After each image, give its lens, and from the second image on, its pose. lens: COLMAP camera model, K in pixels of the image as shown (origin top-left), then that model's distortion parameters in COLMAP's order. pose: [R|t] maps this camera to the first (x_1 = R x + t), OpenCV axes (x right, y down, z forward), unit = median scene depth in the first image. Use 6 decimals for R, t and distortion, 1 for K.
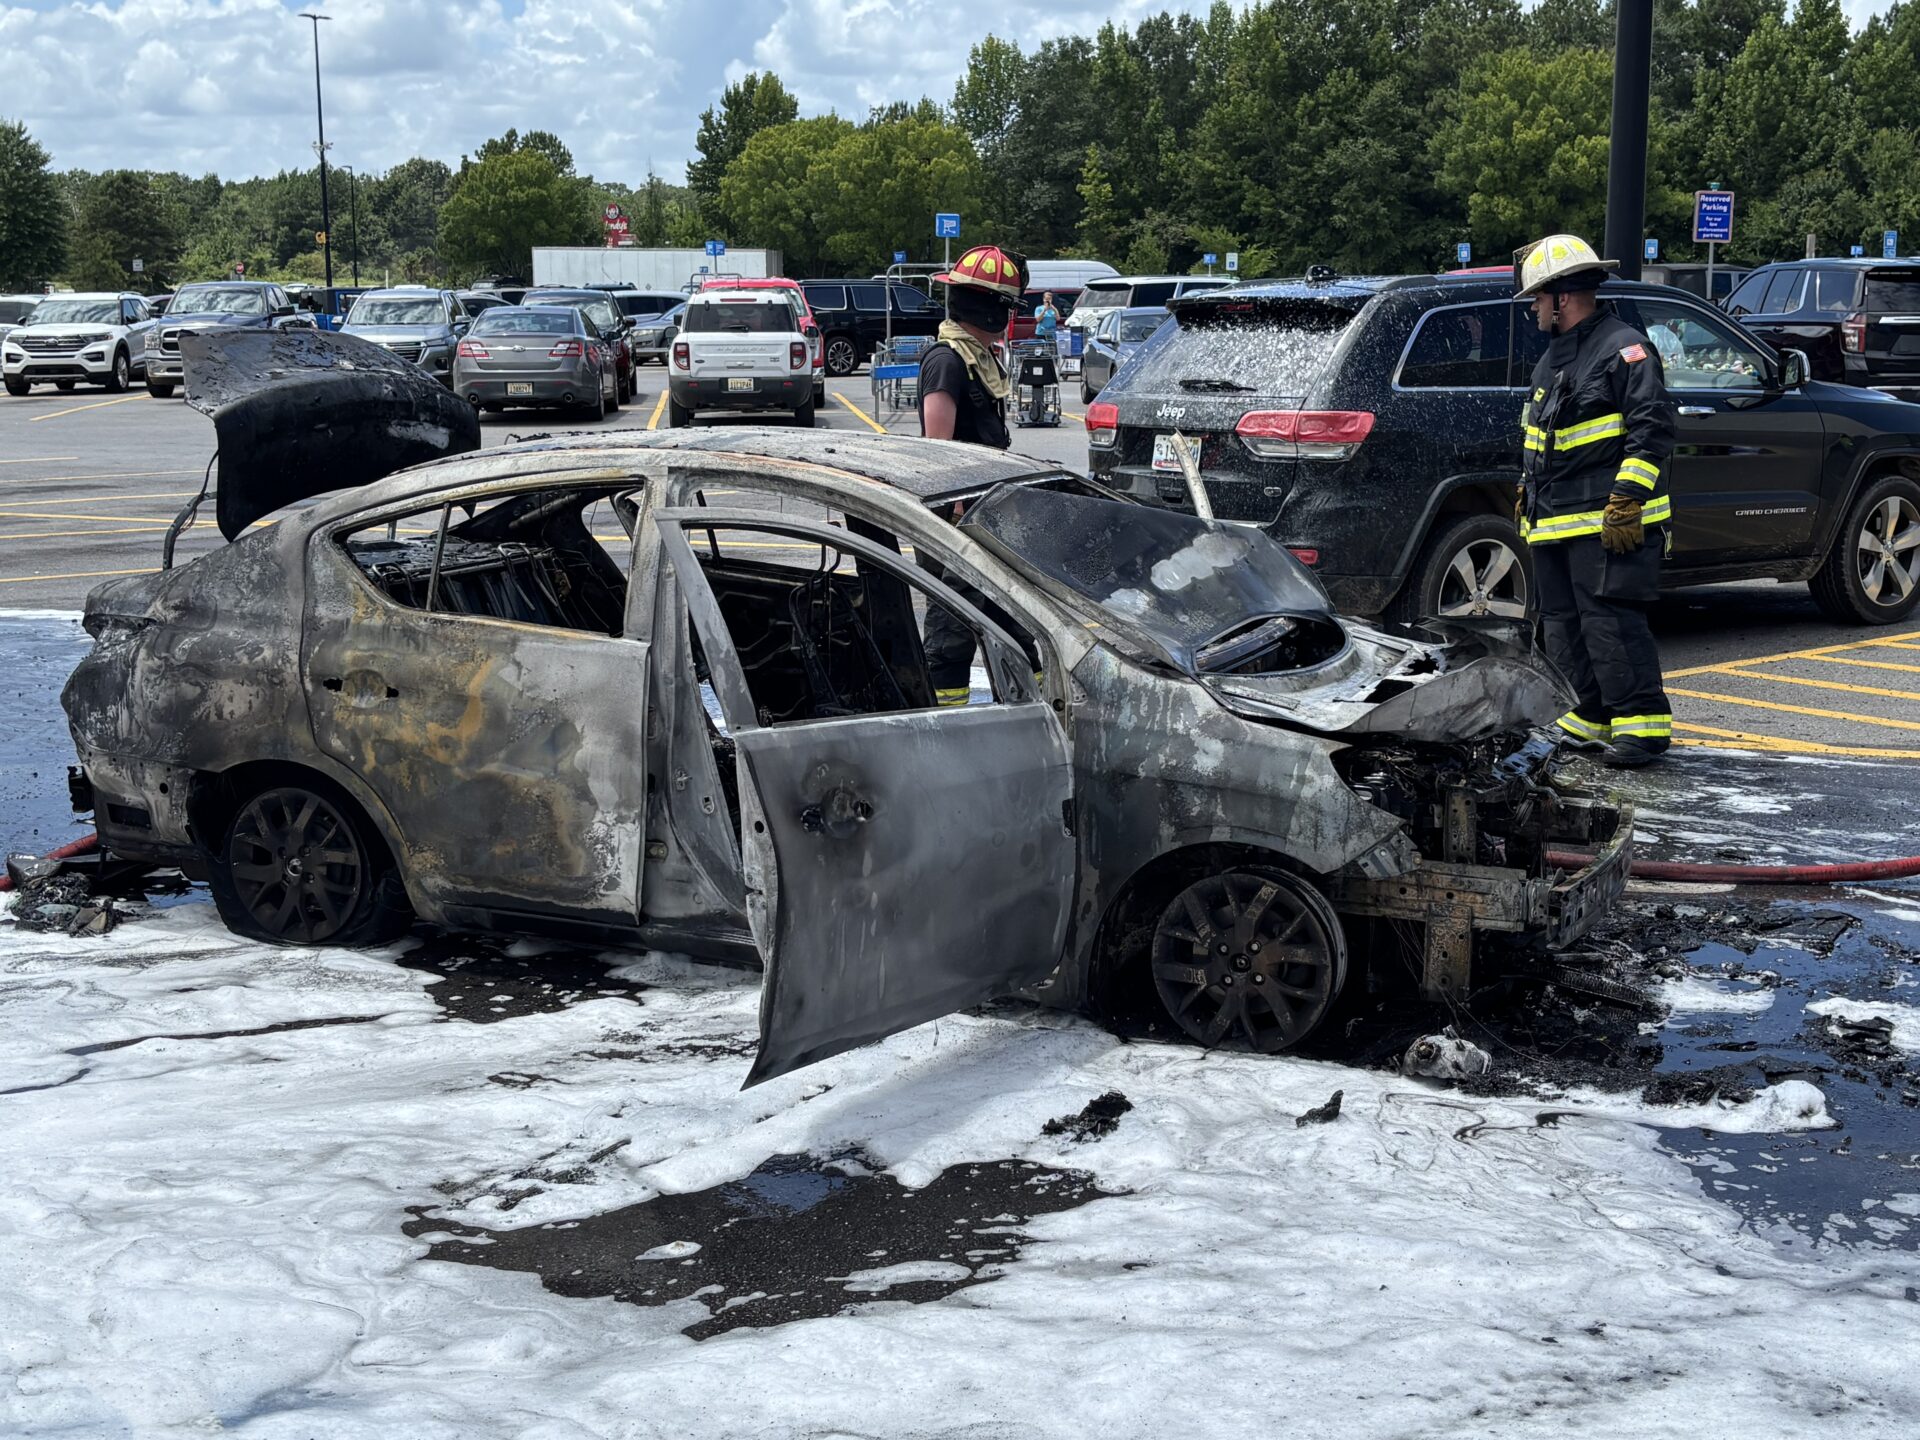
lens RADIAL K [[2412.8, 0, 980.2], [0, 2412.8, 730.7], [0, 0, 1]] dist [0.029569, 0.000000]
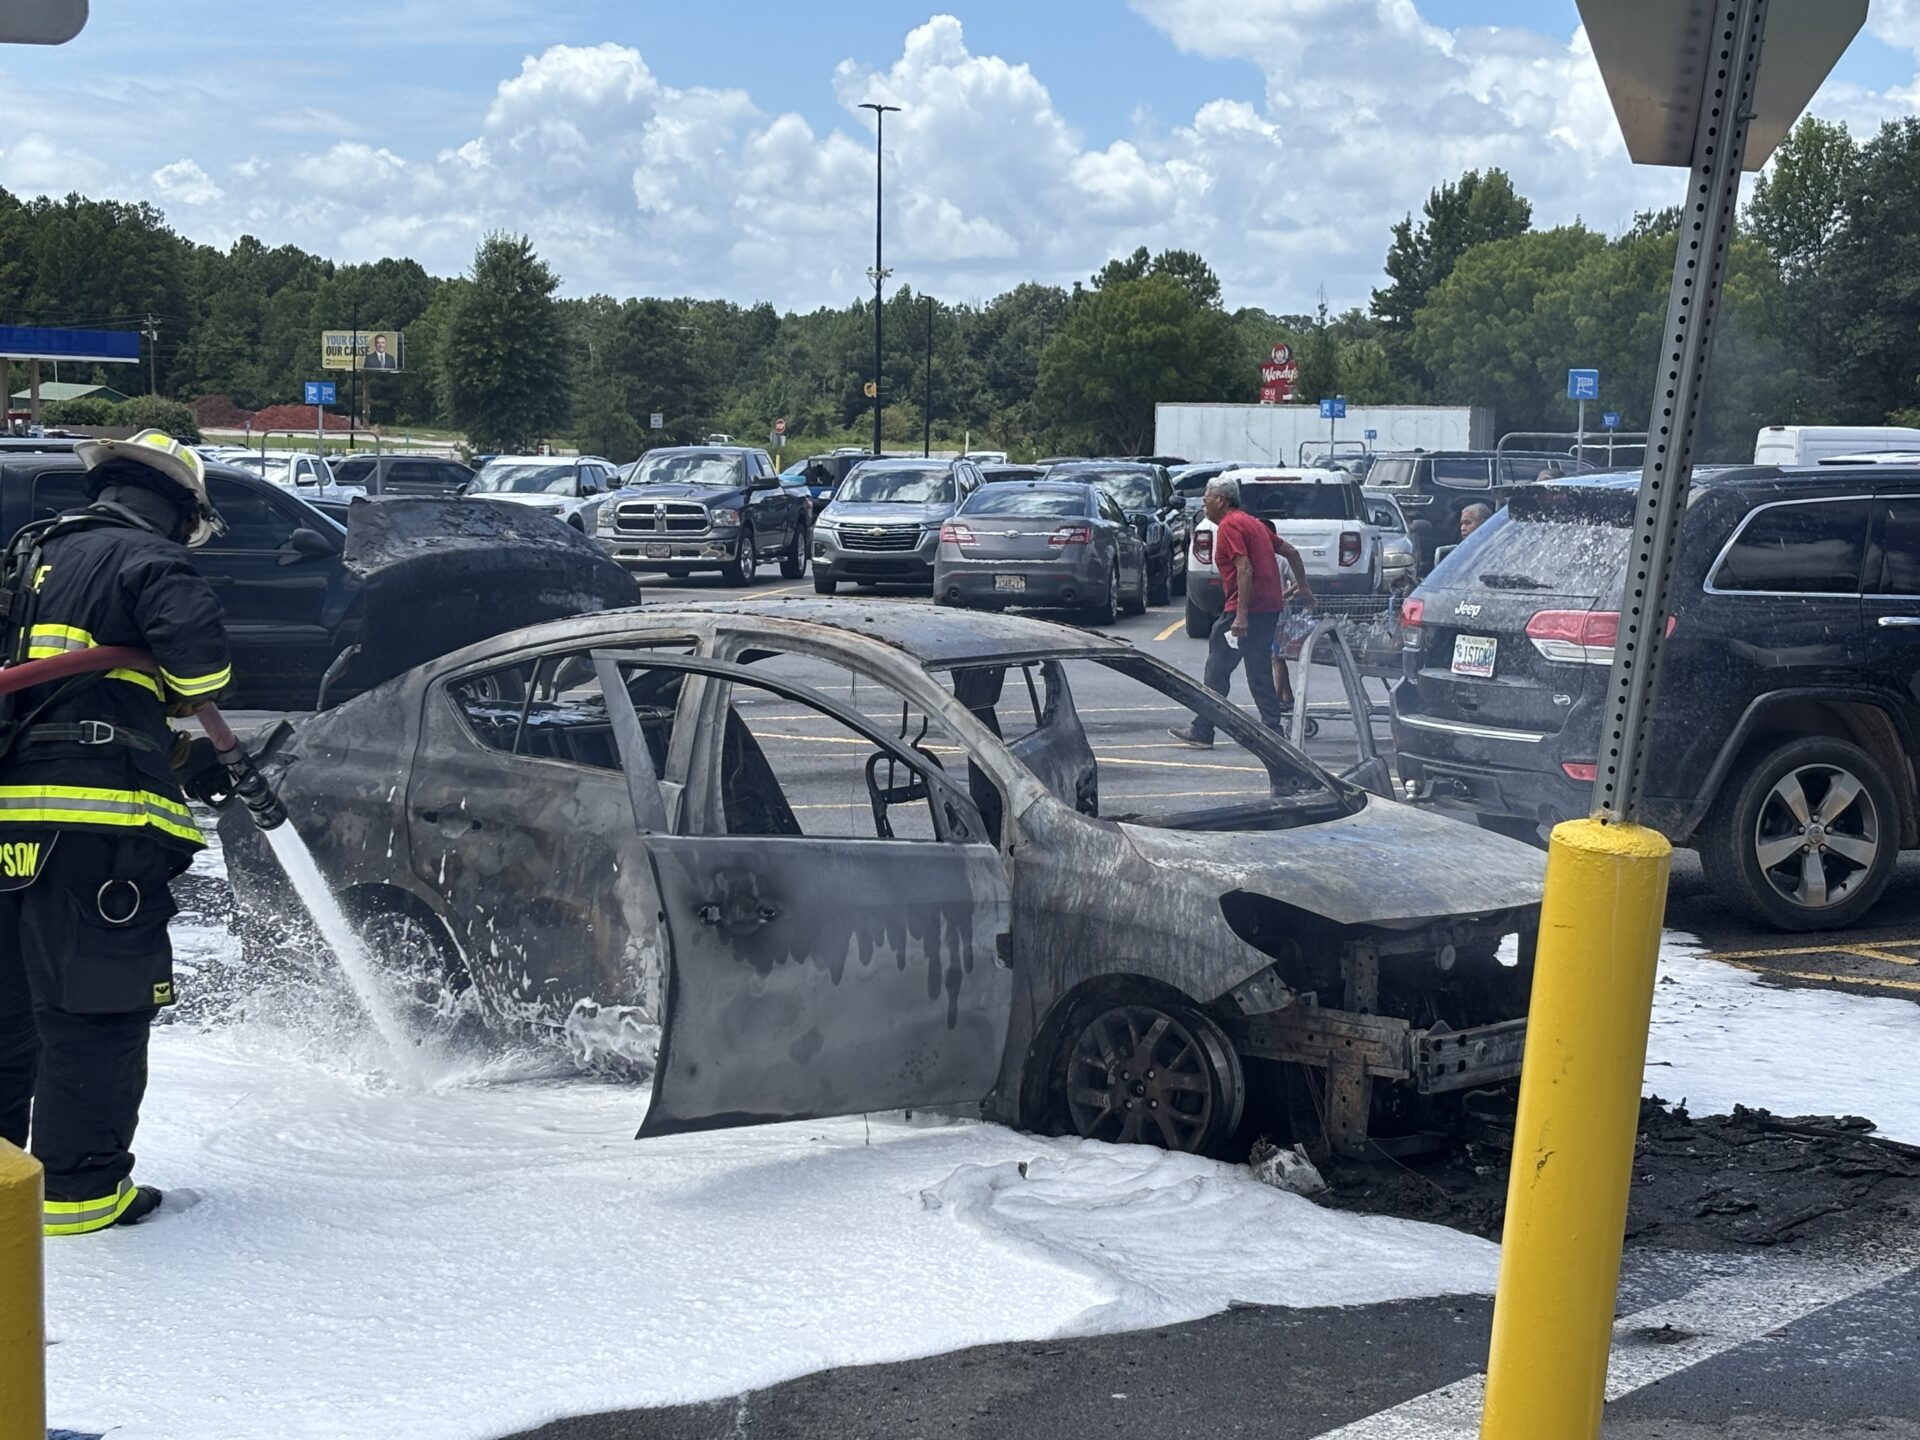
lens RADIAL K [[3522.2, 0, 951.9], [0, 3522.2, 717.1], [0, 0, 1]] dist [0.094872, 0.000000]
pose [[0.966281, 0.034363, -0.255186, 0.232789], [-0.061620, 0.993118, -0.099596, 0.050898], [0.250007, 0.111963, 0.961749, -0.311271]]
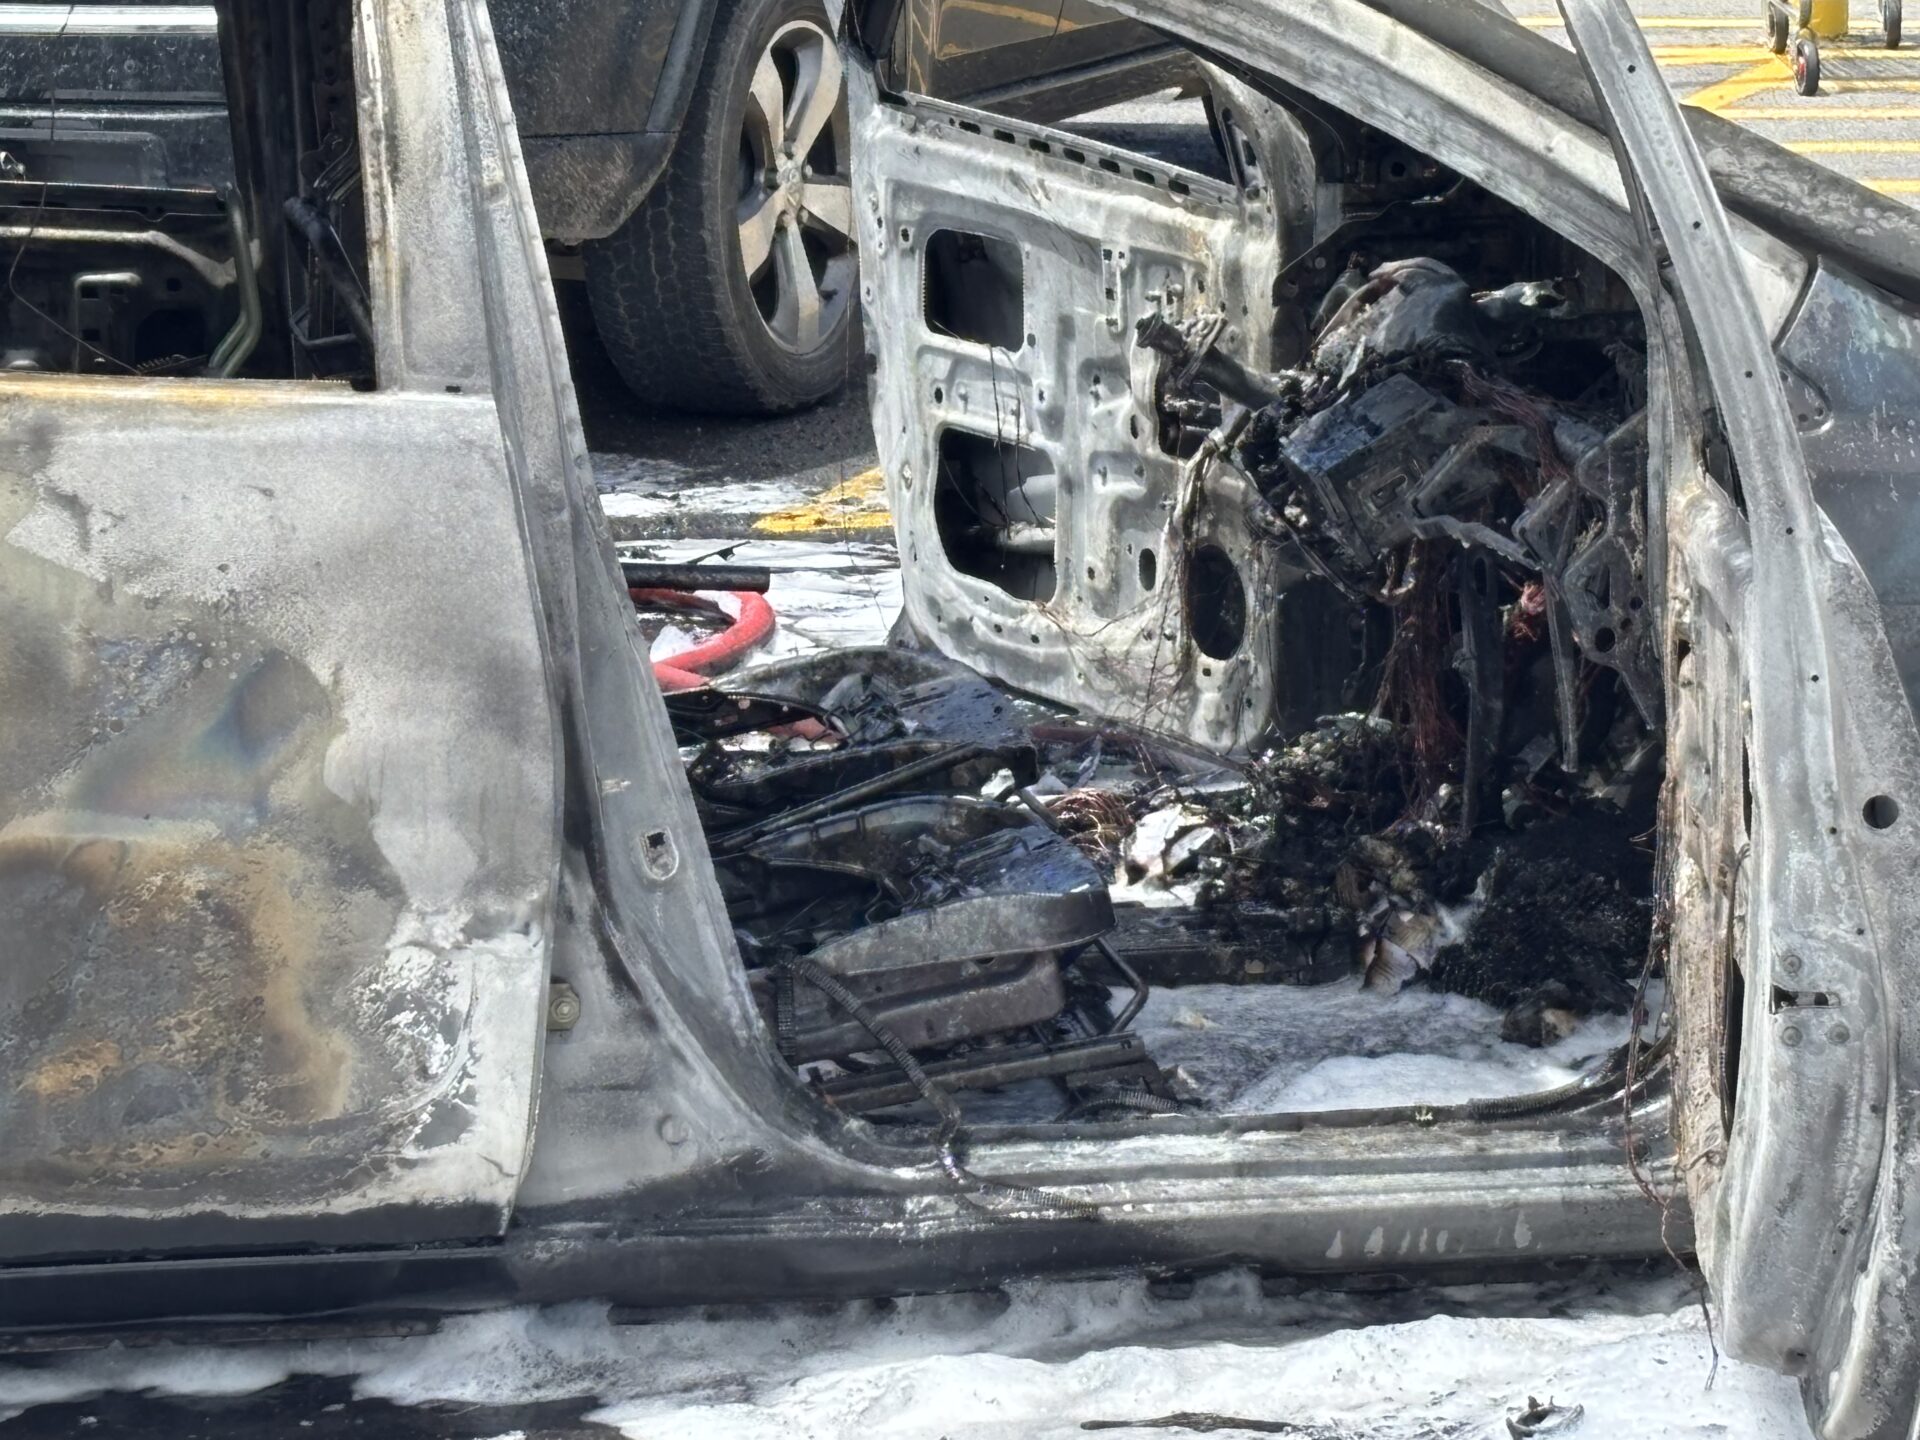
lens RADIAL K [[6580.6, 0, 958.6], [0, 6580.6, 720.5], [0, 0, 1]] dist [-0.122116, 0.000000]
pose [[0.858240, -0.117388, 0.499644, -0.322818], [0.110033, 0.992941, 0.044280, -0.014749], [-0.501315, 0.016975, 0.865099, 0.105436]]
